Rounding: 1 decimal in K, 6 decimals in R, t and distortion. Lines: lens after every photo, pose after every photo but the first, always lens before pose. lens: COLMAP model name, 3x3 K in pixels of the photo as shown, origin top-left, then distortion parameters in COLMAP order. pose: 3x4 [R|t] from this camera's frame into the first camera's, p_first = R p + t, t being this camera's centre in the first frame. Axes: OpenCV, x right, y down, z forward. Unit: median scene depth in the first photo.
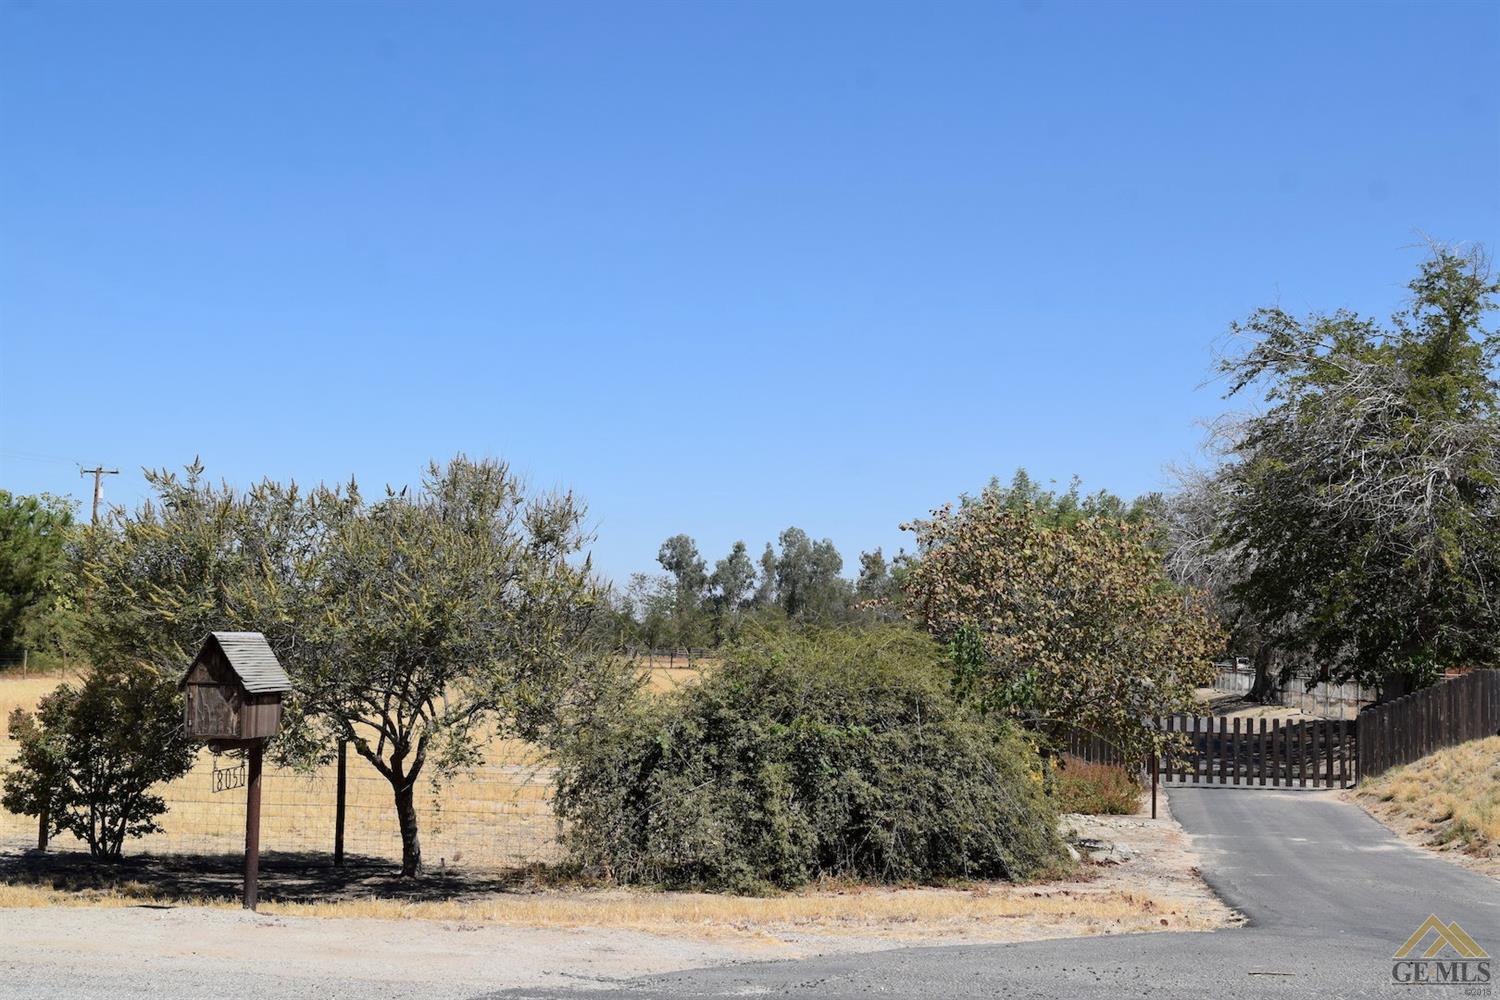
lens RADIAL K [[1625.2, 0, 760.3], [0, 1625.2, 502.3], [0, 0, 1]] dist [-0.059623, 0.000000]
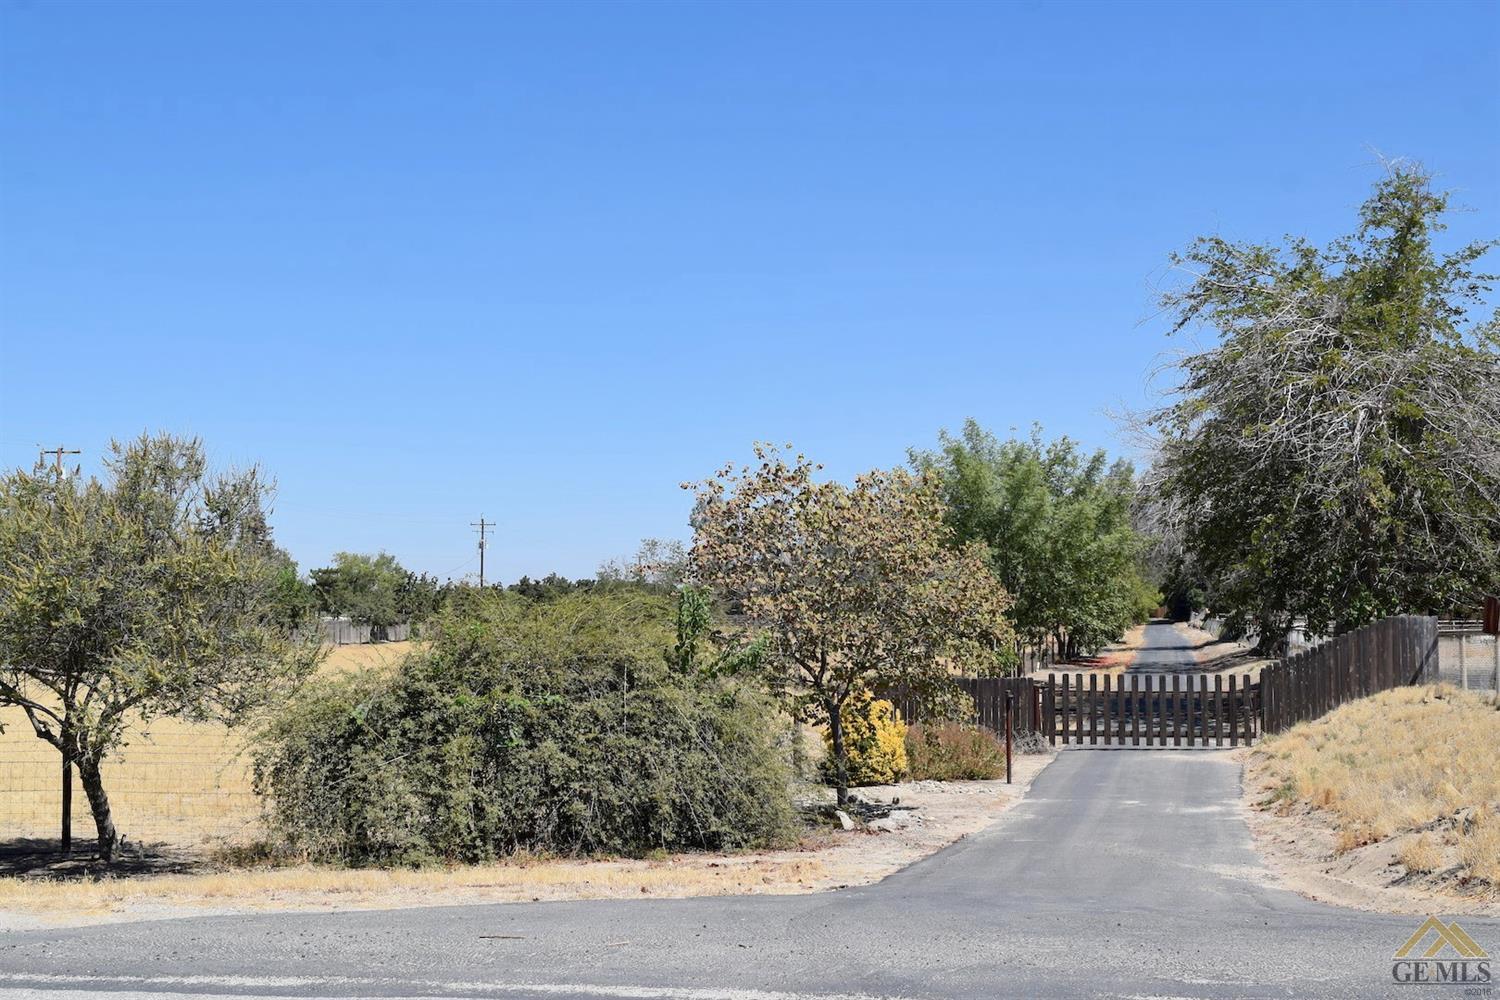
lens RADIAL K [[1729.2, 0, 750.6], [0, 1729.2, 501.7], [0, 0, 1]] dist [-0.059435, 0.000000]
pose [[0.998875, -0.032457, -0.034558, 0.207976], [0.033289, 0.999163, 0.023777, 0.001076], [0.033758, -0.024900, 0.999120, -0.024292]]
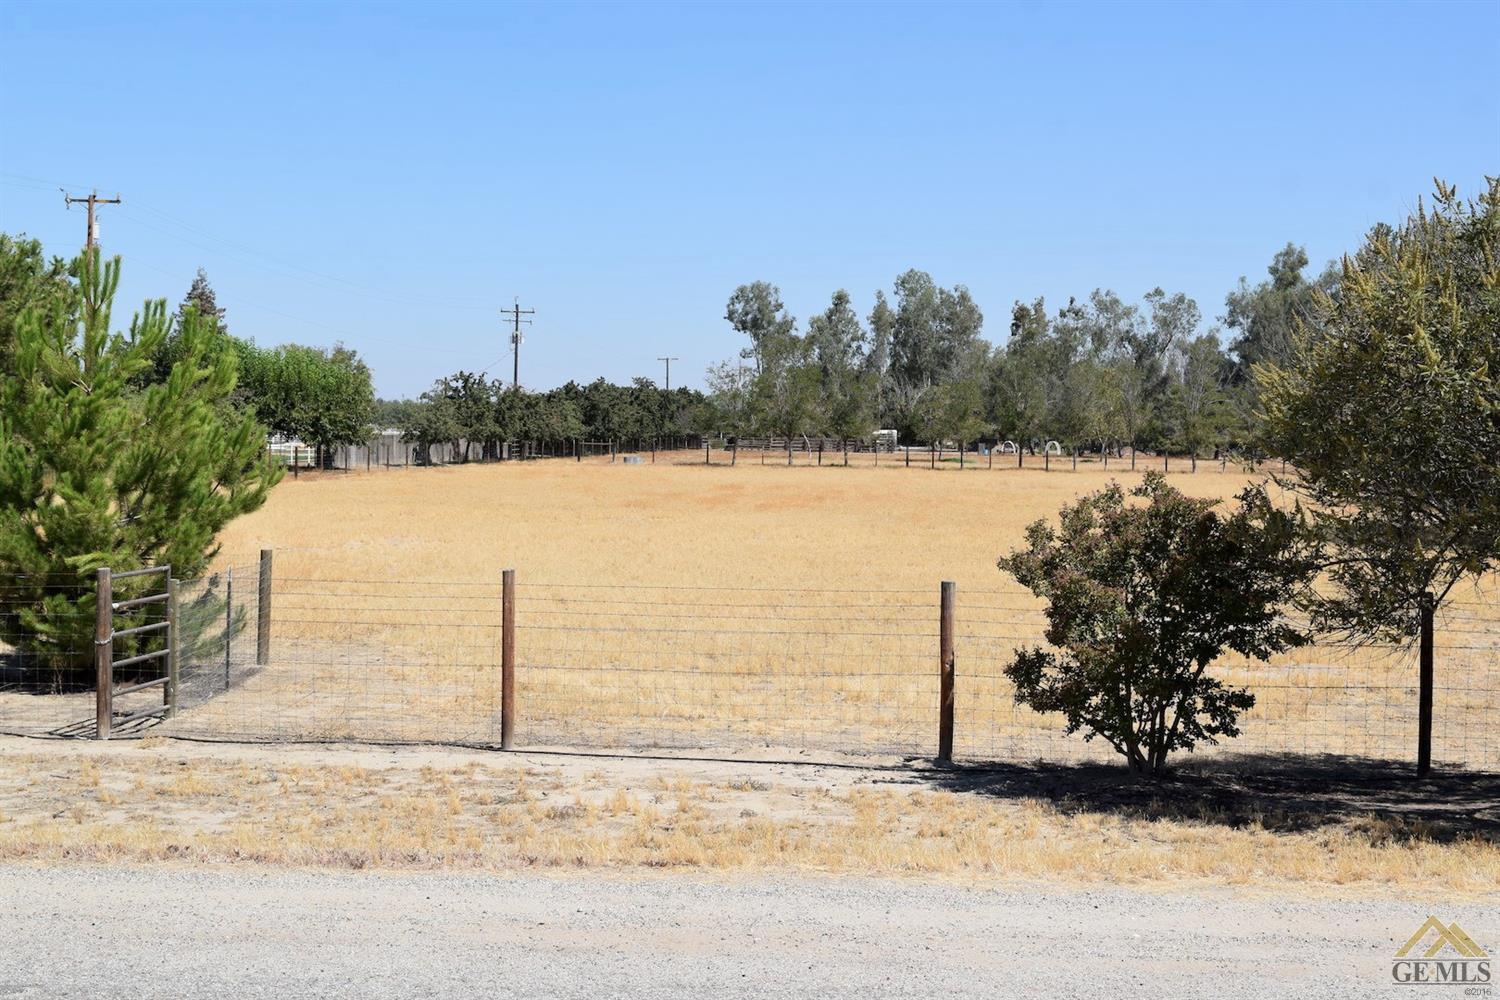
lens RADIAL K [[2219.9, 0, 750.3], [0, 2219.9, 498.6], [0, 0, 1]] dist [-0.054697, 0.000000]
pose [[0.999956, -0.008541, -0.003800, -0.482663], [0.008928, 0.993034, 0.117486, -0.001316], [0.002770, -0.117515, 0.993067, 0.081494]]
